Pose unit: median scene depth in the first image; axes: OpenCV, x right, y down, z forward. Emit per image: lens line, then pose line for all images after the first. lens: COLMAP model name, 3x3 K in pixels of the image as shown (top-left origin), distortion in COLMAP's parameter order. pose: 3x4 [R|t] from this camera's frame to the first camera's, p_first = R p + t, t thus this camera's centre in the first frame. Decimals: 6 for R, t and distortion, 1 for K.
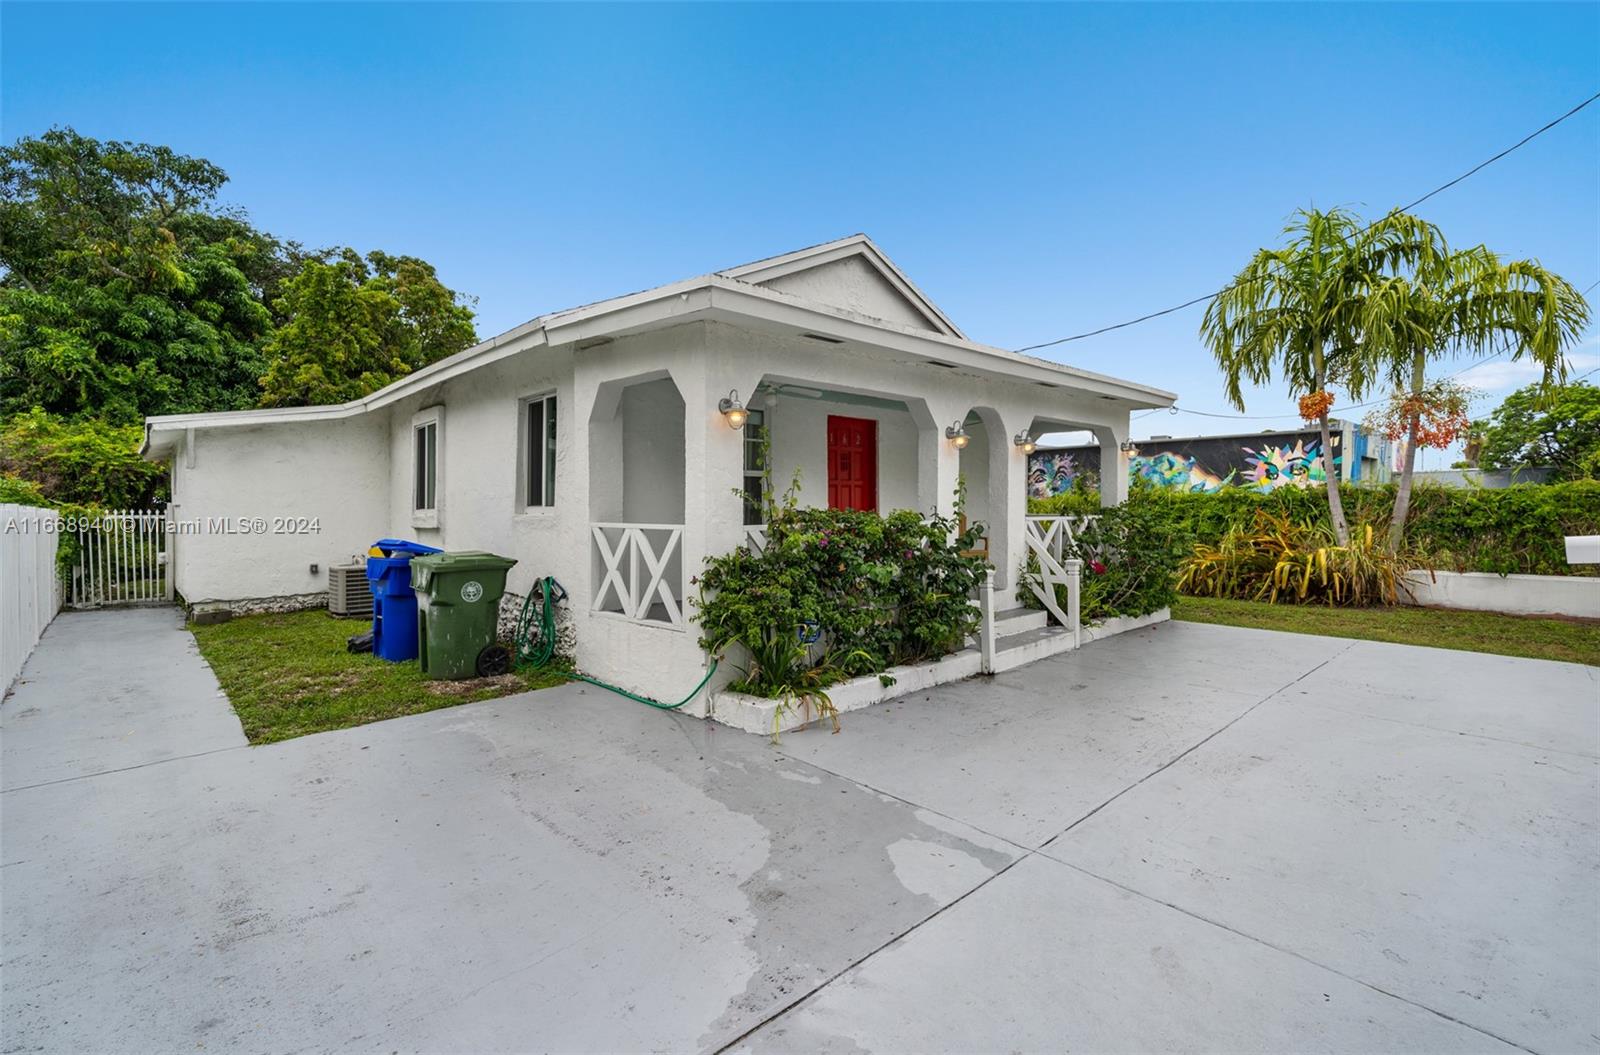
lens RADIAL K [[725.2, 0, 800.7], [0, 725.2, 513.2], [0, 0, 1]] dist [0.000959, -0.000826]
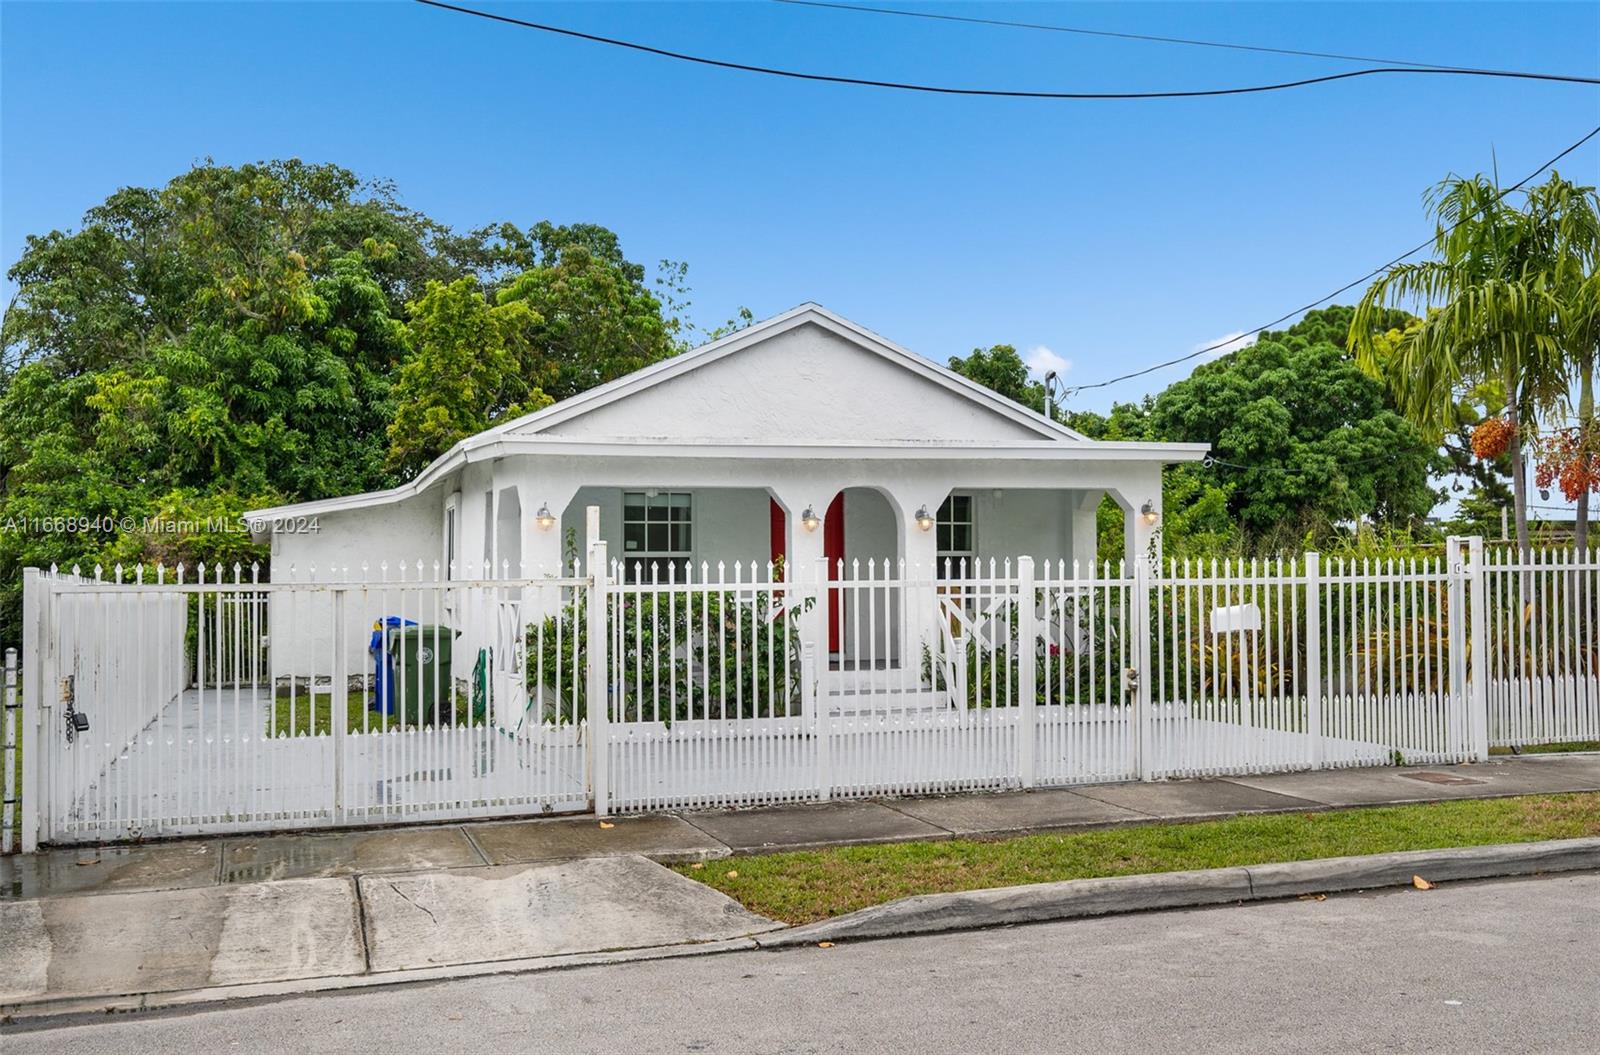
lens RADIAL K [[1553.6, 0, 799.0], [0, 1553.6, 534.0], [0, 0, 1]] dist [0.000263, 0.000000]
pose [[0.908136, -0.021196, -0.418138, 0.384225], [0.003494, 0.999067, -0.043056, 0.004957], [0.418660, 0.037640, 0.907363, -0.358843]]
